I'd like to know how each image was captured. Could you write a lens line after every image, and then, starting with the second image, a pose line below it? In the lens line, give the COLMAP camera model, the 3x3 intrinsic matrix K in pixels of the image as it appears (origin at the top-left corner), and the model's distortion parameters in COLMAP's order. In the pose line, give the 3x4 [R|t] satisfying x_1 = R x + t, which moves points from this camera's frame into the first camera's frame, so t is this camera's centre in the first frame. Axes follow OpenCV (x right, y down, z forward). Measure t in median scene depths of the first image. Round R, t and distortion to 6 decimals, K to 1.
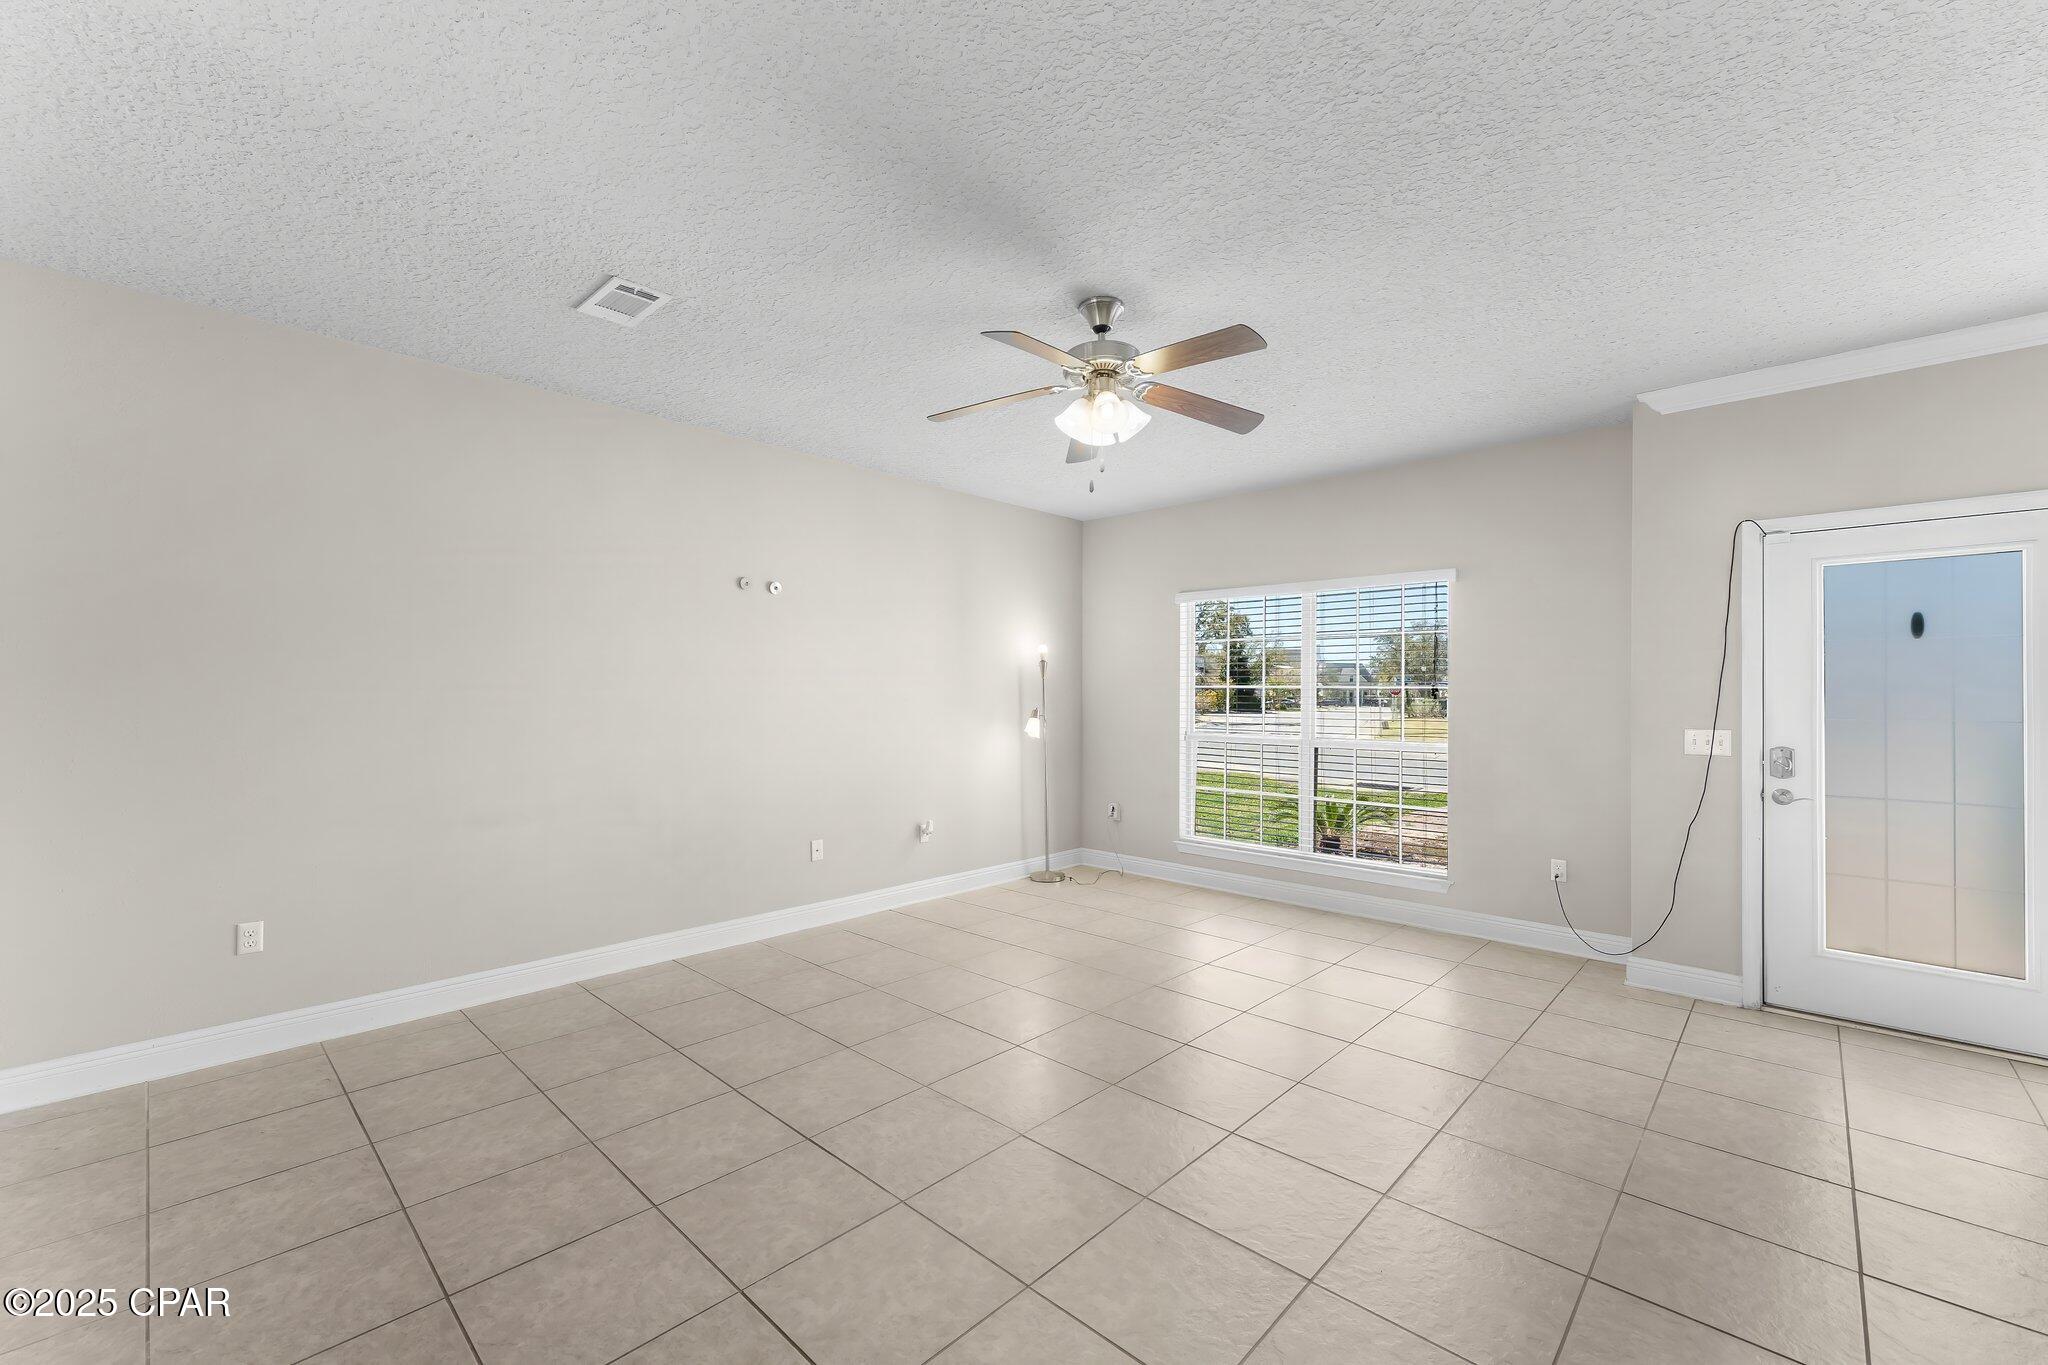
lens RADIAL K [[832.0, 0, 1025.8], [0, 832.0, 693.2], [0, 0, 1]] dist [-0.000394, -0.000214]
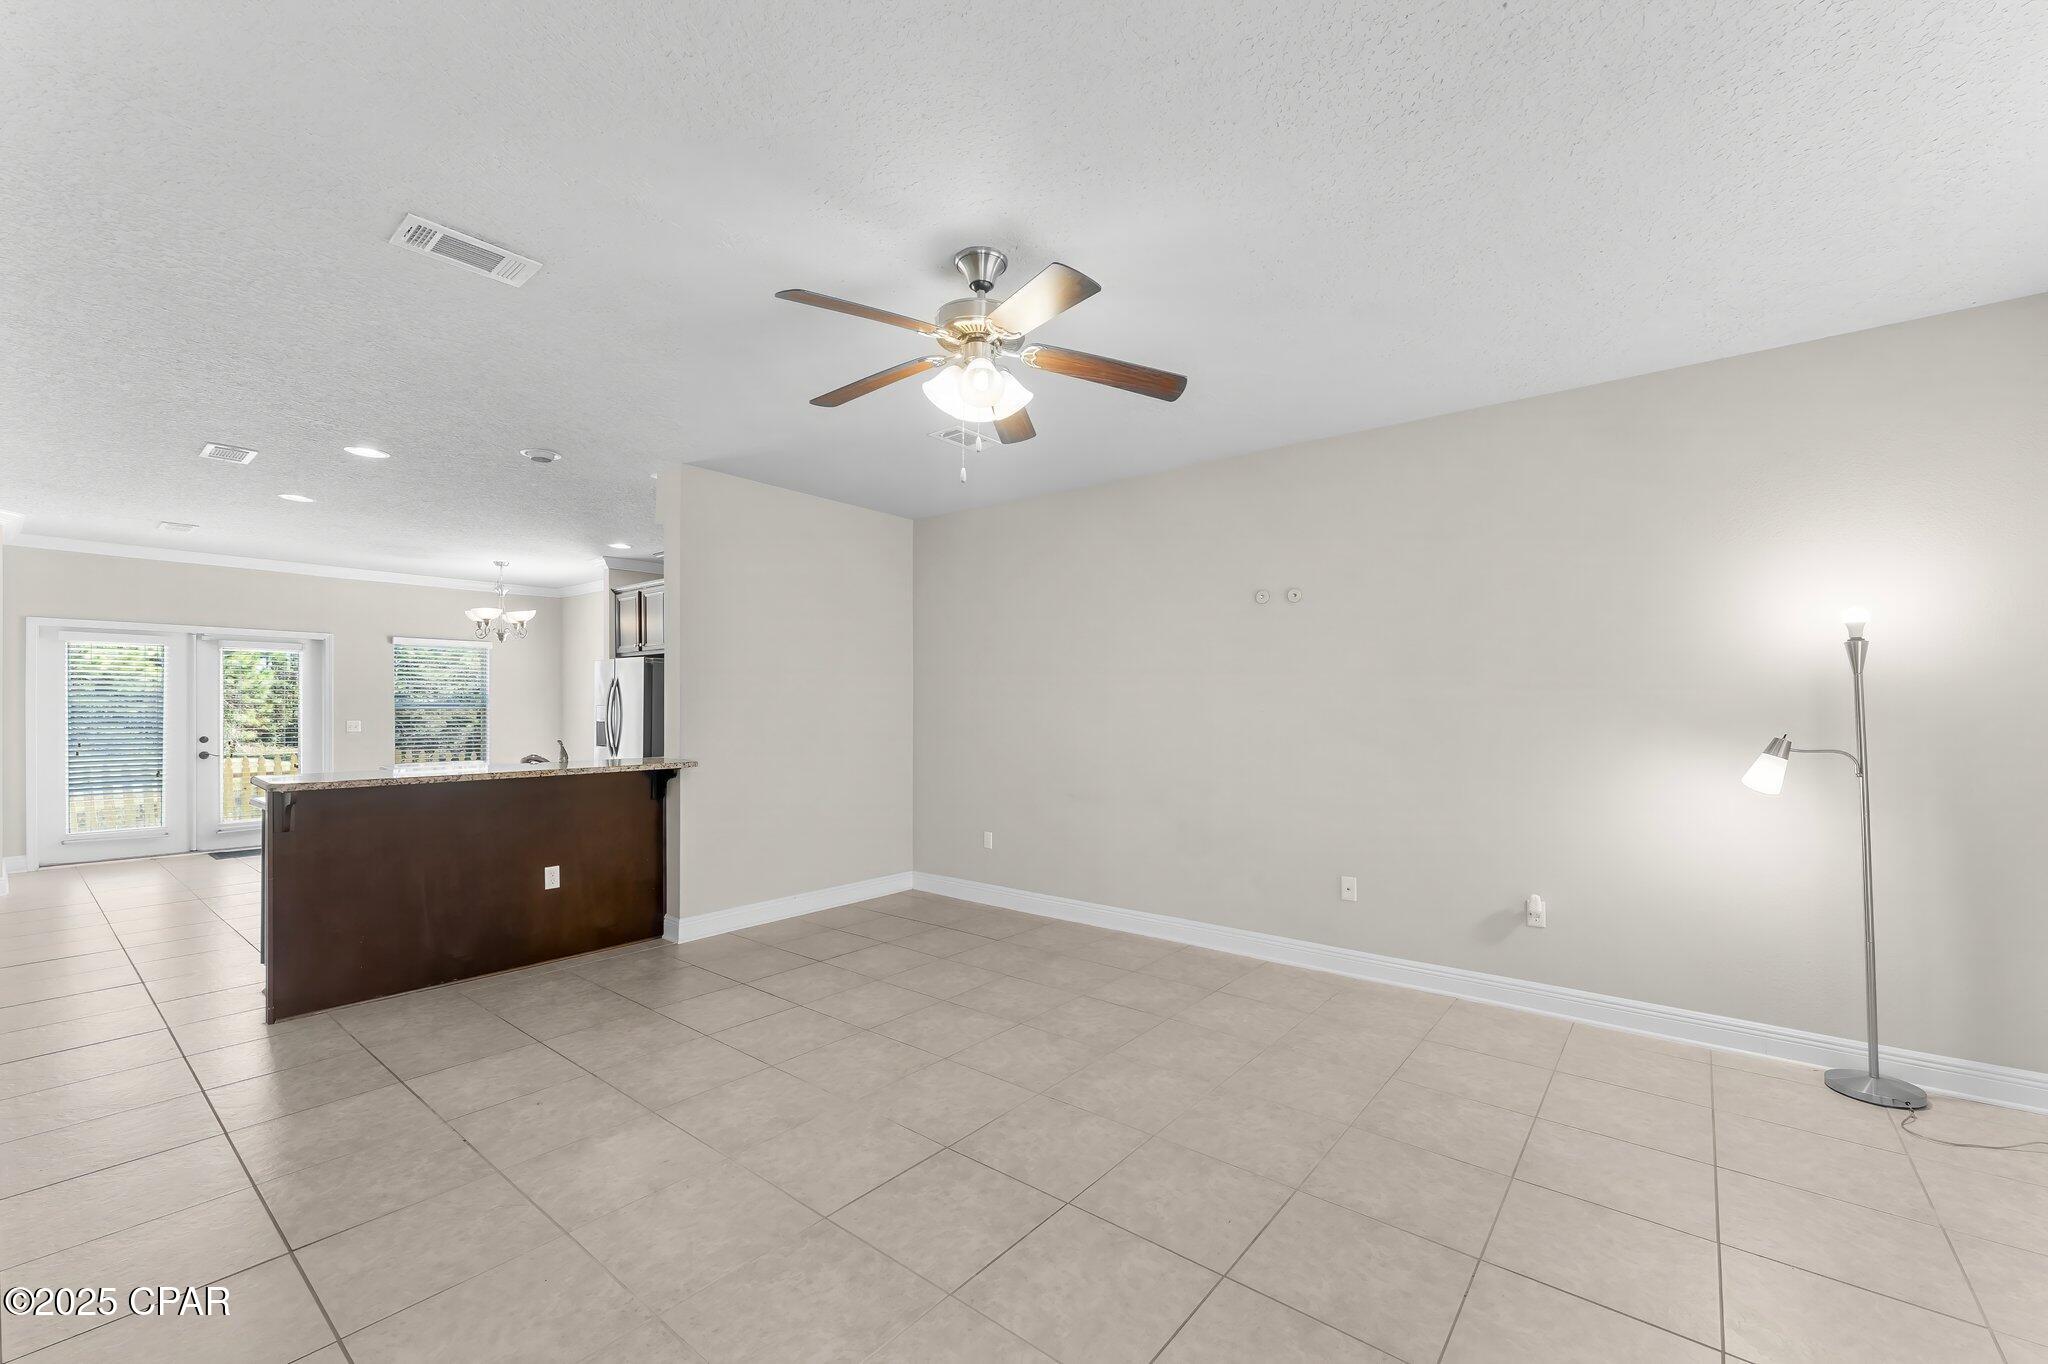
lens RADIAL K [[836.3, 0, 1021.5], [0, 836.3, 700.2], [0, 0, 1]] dist [0.009869, -0.000061]
pose [[0.066923, -0.009635, -0.997712, 0.816101], [0.005300, 0.999943, -0.009302, -0.001205], [0.997744, -0.004665, 0.066970, 0.823893]]
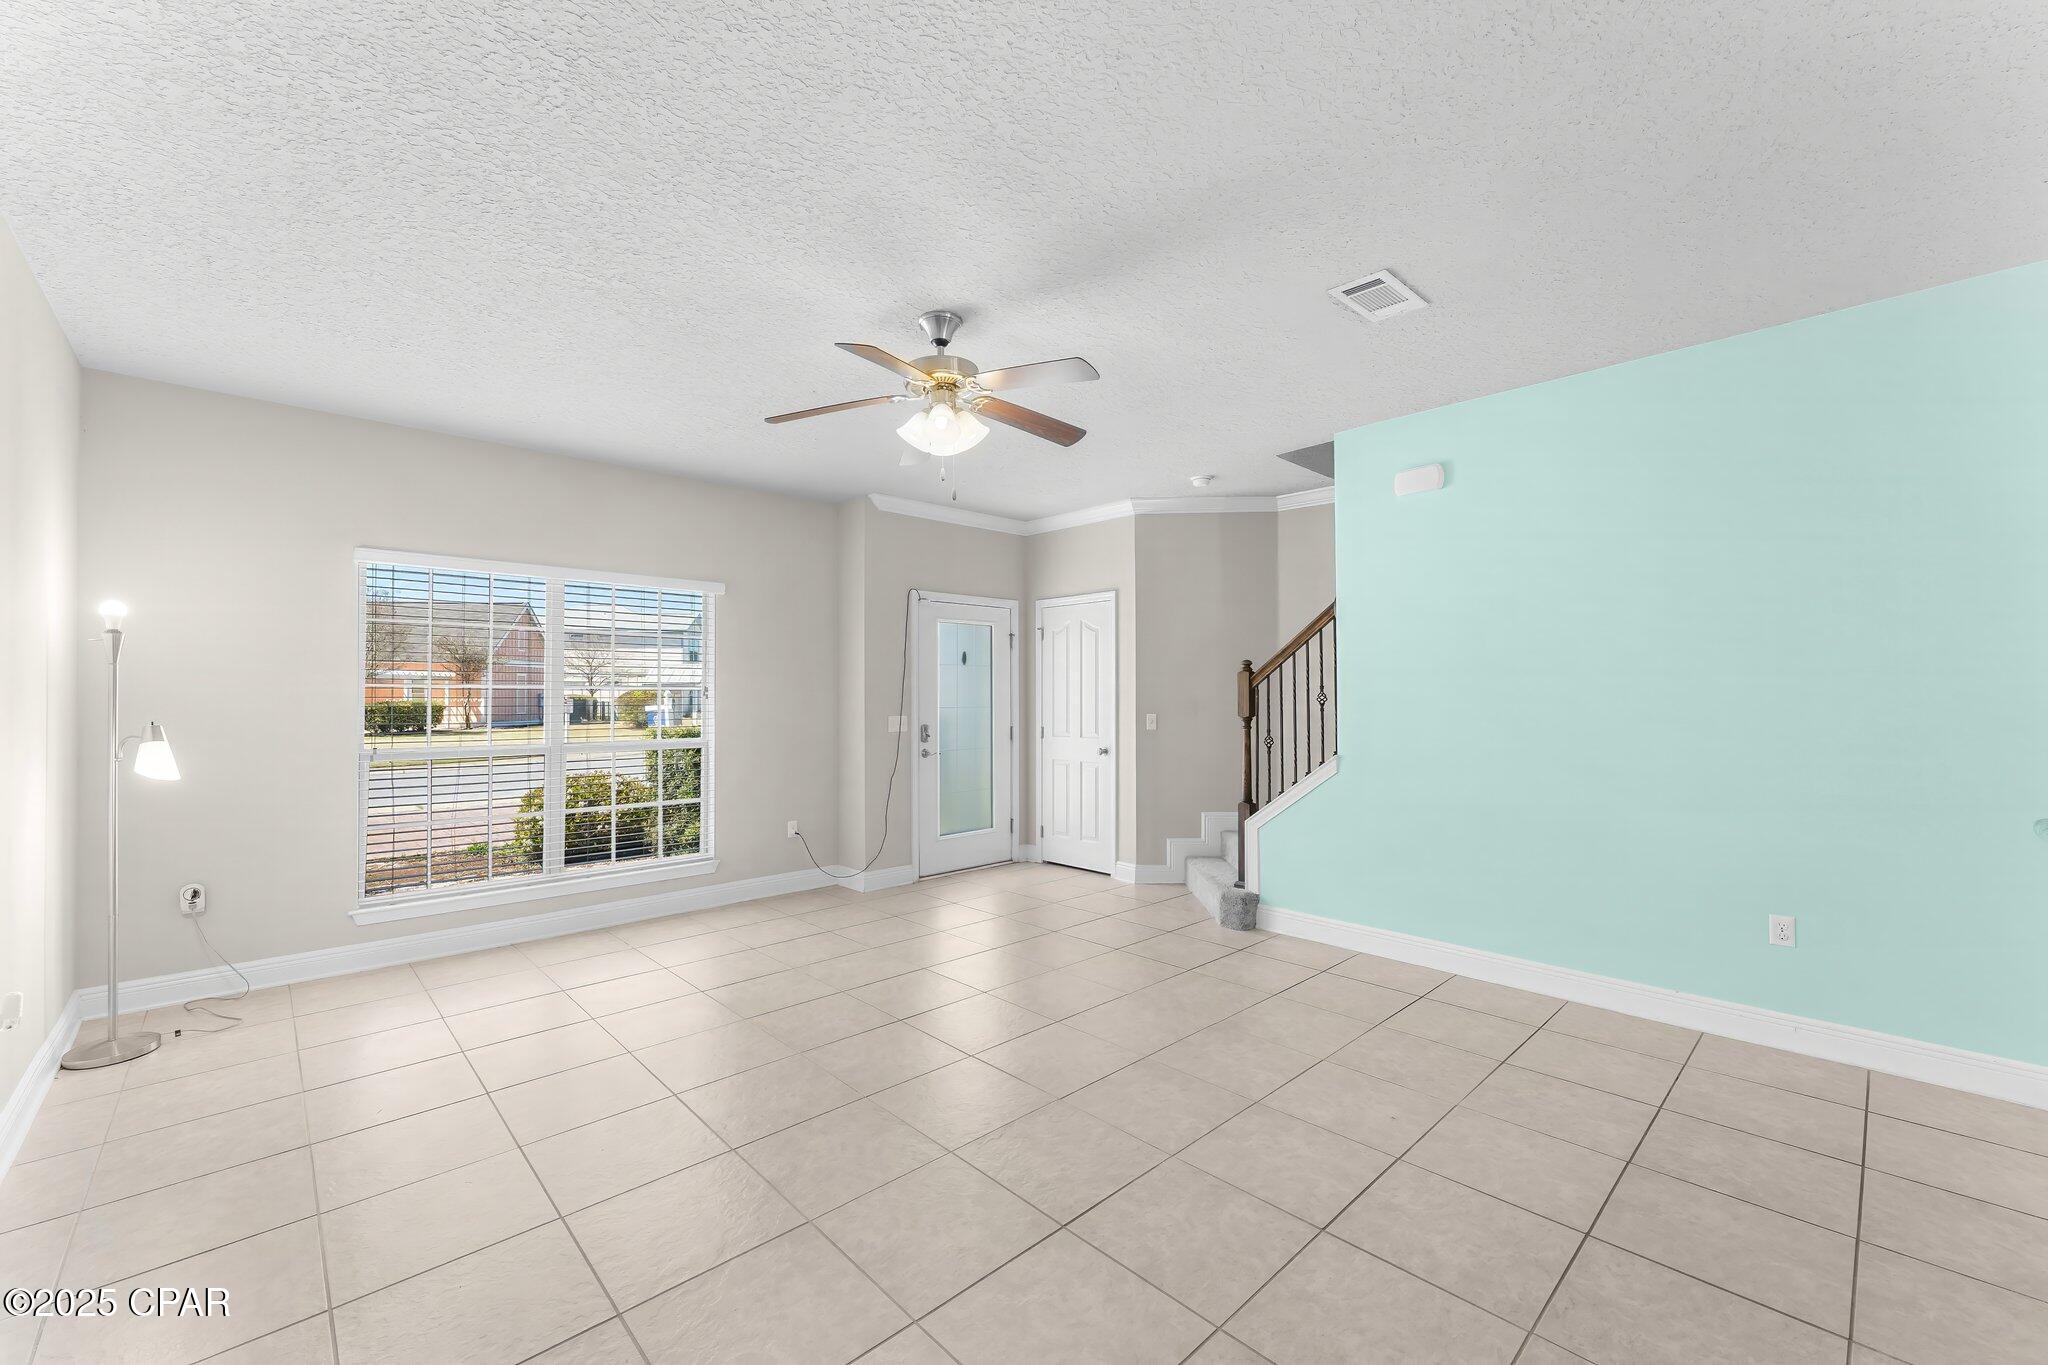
lens RADIAL K [[817.3, 0, 1019.6], [0, 817.3, 701.2], [0, 0, 1]] dist [0.020549, 0.000314]
pose [[0.066489, -0.013479, 0.997696, -0.759865], [0.000018, 0.999909, 0.013508, -0.006283], [-0.997787, -0.000880, 0.066484, 0.687844]]
